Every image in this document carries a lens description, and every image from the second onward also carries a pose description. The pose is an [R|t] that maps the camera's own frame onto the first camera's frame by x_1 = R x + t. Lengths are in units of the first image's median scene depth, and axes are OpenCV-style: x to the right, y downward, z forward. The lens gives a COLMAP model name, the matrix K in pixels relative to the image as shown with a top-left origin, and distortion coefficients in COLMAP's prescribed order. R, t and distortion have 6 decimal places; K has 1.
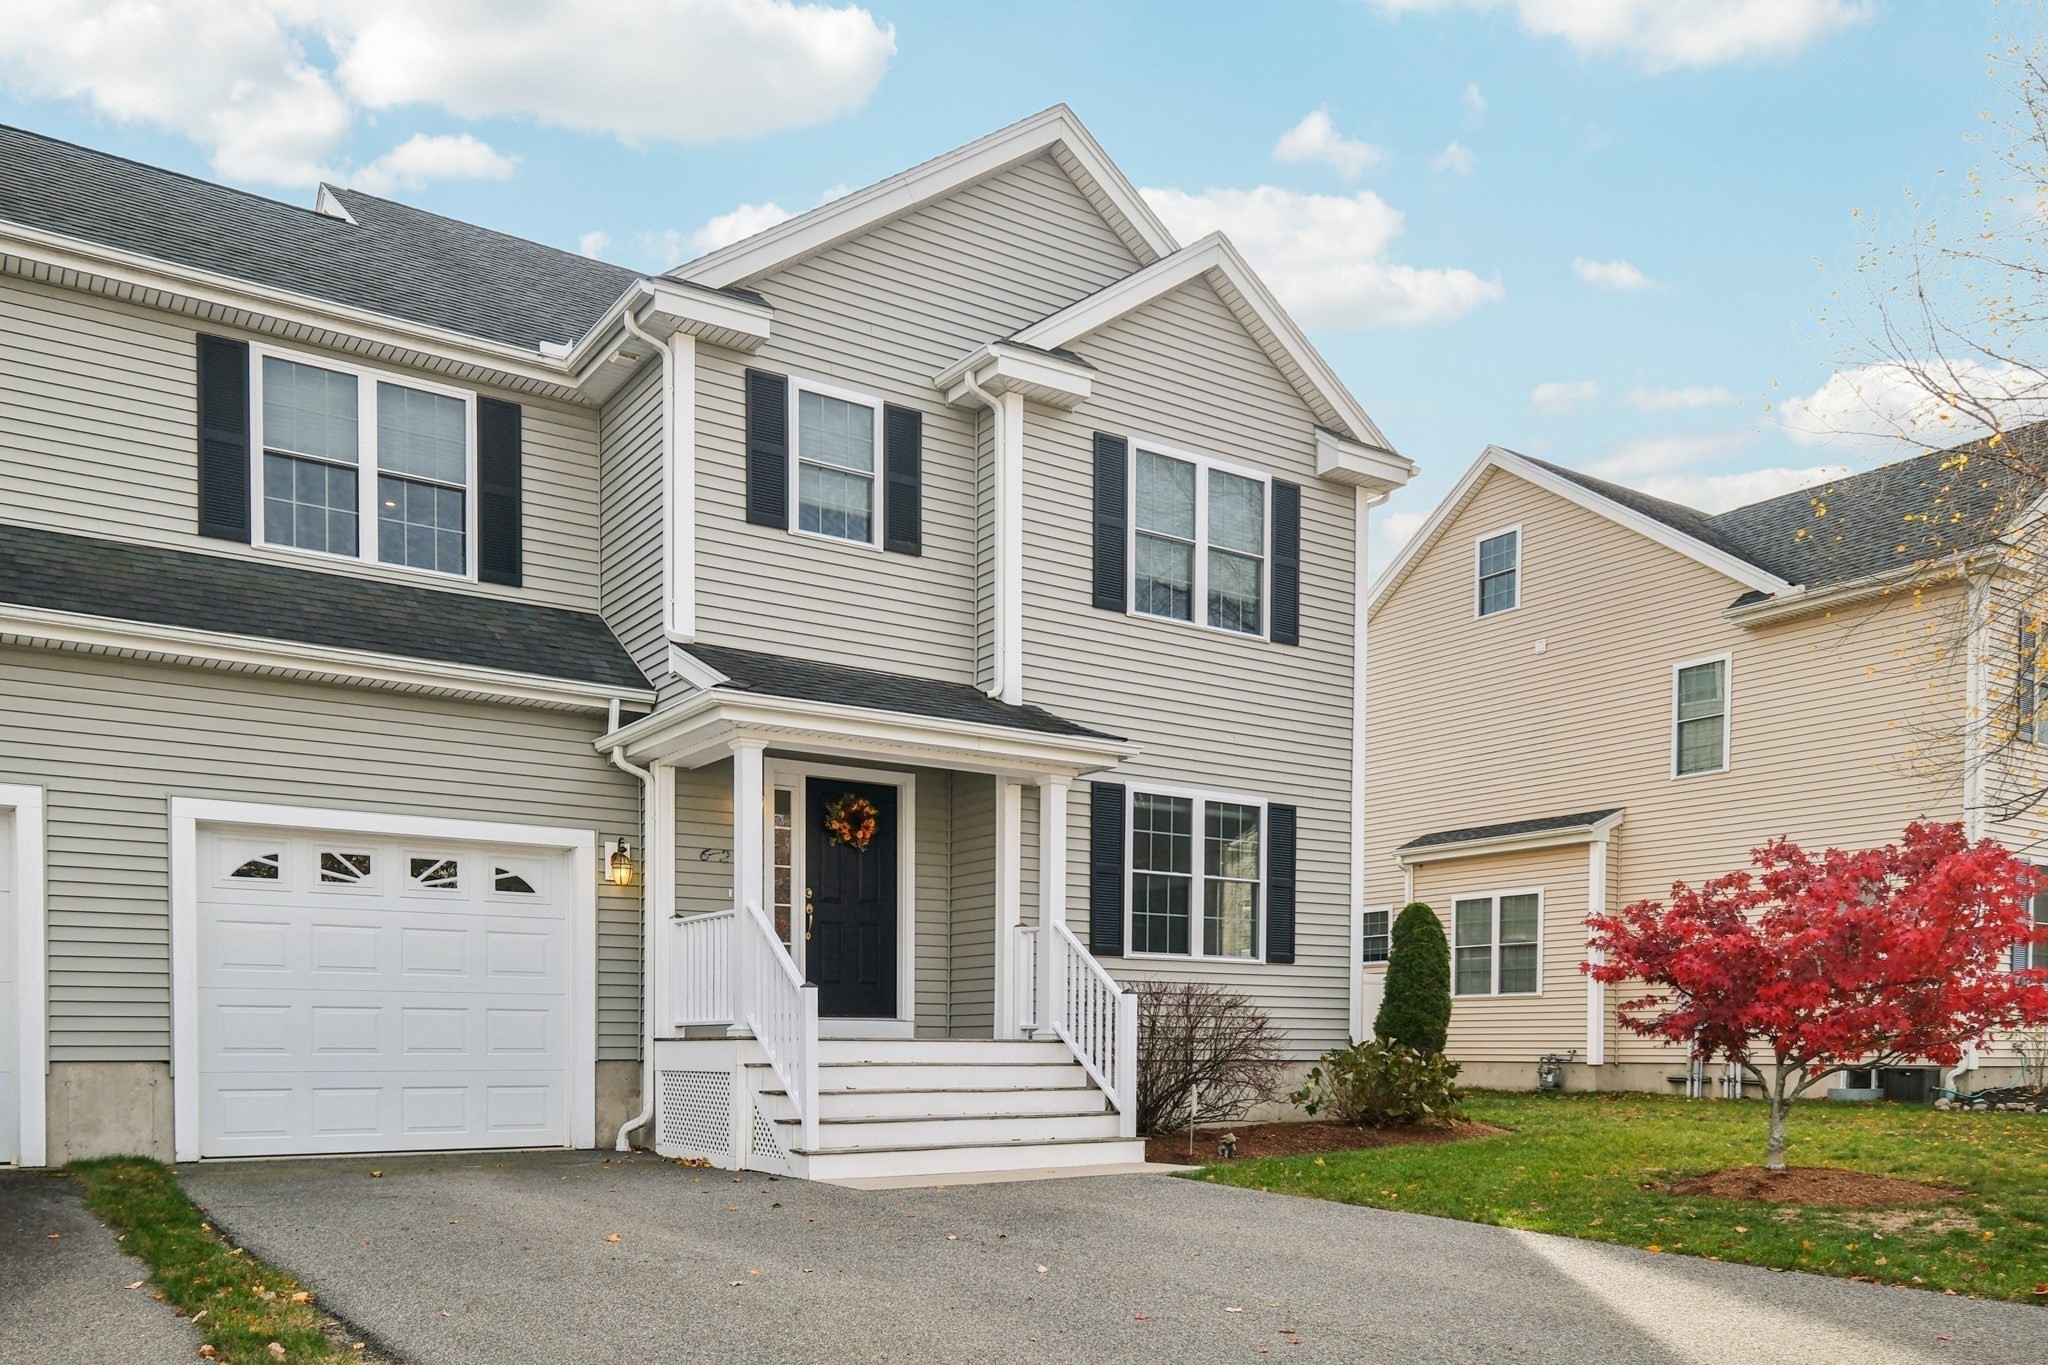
lens RADIAL K [[1472.1, 0, 1024.0], [0, 1472.1, 682.5], [0, 0, 1]] dist [-0.003153, -0.007049]
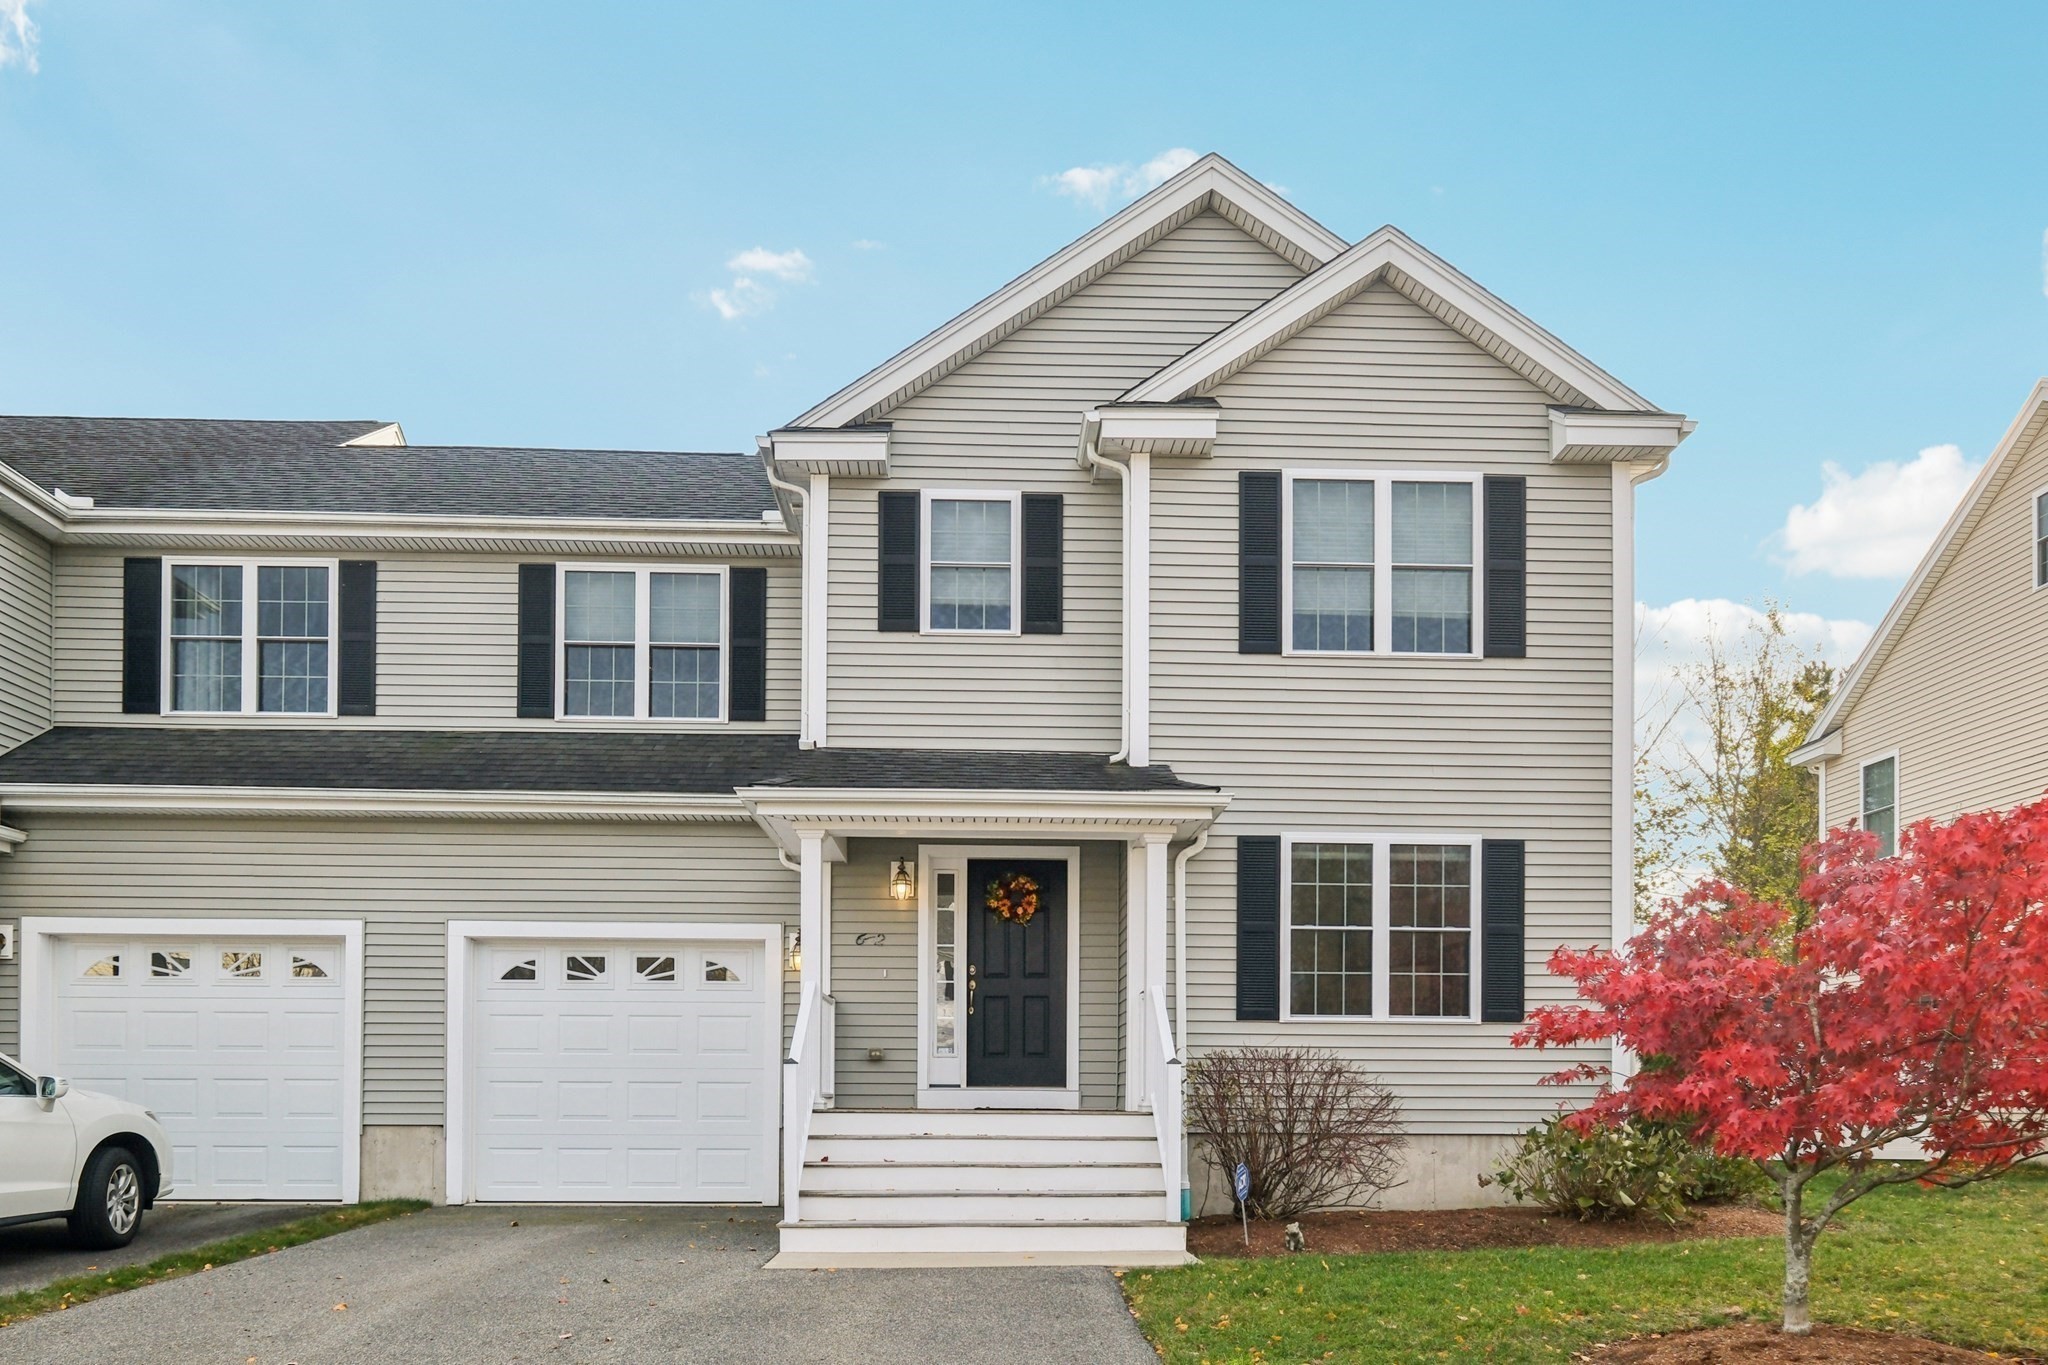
lens RADIAL K [[1295.3, 0, 1021.8], [0, 1295.3, 777.7], [0, 0, 1]] dist [-0.007681, -0.000278]
pose [[0.858127, -0.125781, -0.497792, 0.348500], [0.118276, 0.991880, -0.046734, 0.053208], [0.499628, -0.018773, 0.866036, 0.215723]]
